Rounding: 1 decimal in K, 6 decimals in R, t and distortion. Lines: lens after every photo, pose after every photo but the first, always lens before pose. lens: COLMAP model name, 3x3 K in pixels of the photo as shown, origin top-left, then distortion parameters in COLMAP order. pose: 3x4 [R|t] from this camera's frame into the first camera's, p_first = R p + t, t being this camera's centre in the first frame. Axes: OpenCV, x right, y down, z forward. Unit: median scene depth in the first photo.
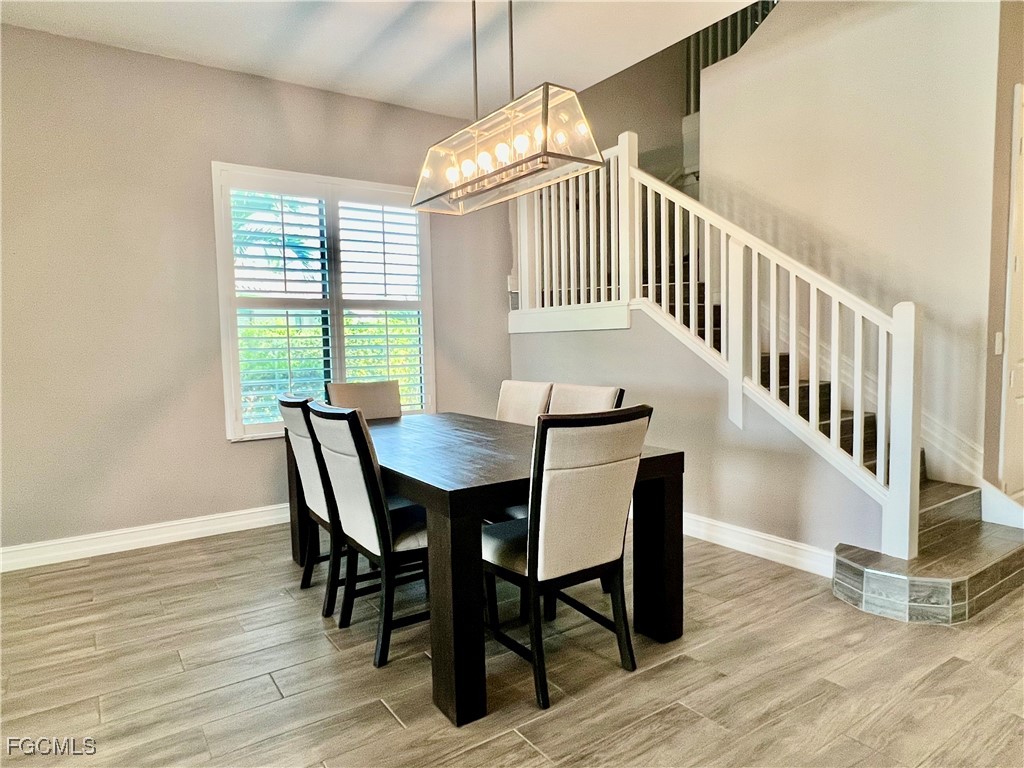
lens RADIAL K [[628.6, 0, 508.1], [0, 628.6, 382.5], [0, 0, 1]] dist [0.000920, -0.005812]
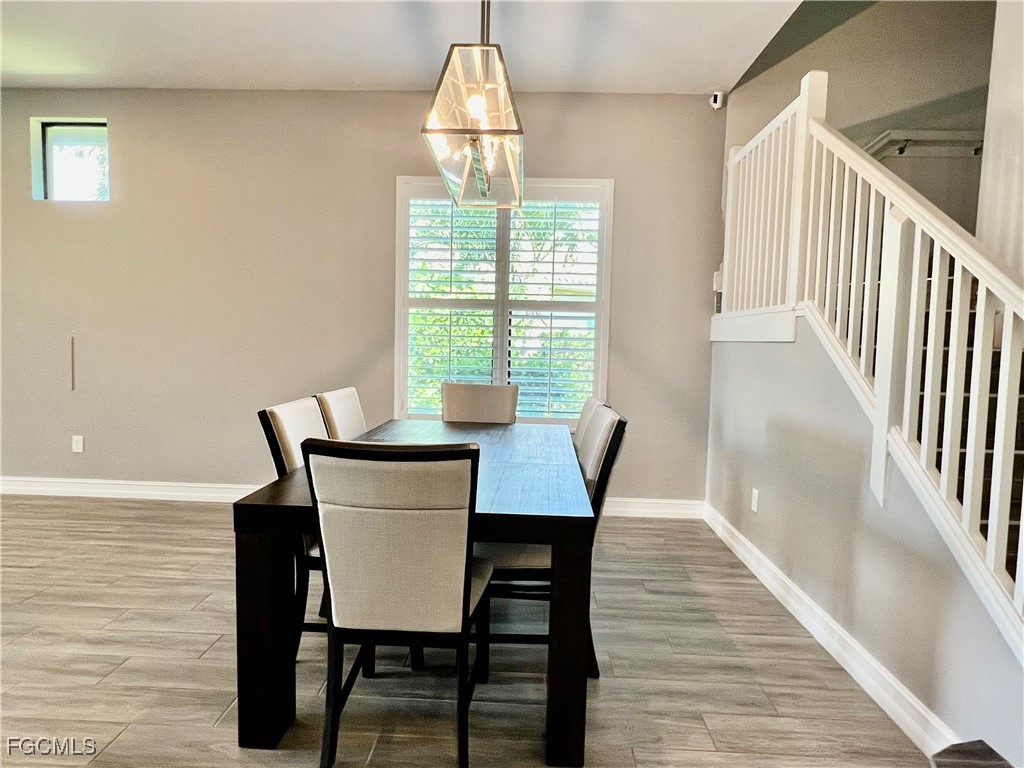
lens RADIAL K [[628.6, 0, 510.4], [0, 628.6, 383.5], [0, 0, 1]] dist [0.000920, -0.005812]
pose [[0.802528, 0.083847, -0.590693, 0.374417], [-0.080952, 0.996222, 0.031428, -0.034783], [0.591097, 0.022596, 0.806284, 0.219727]]
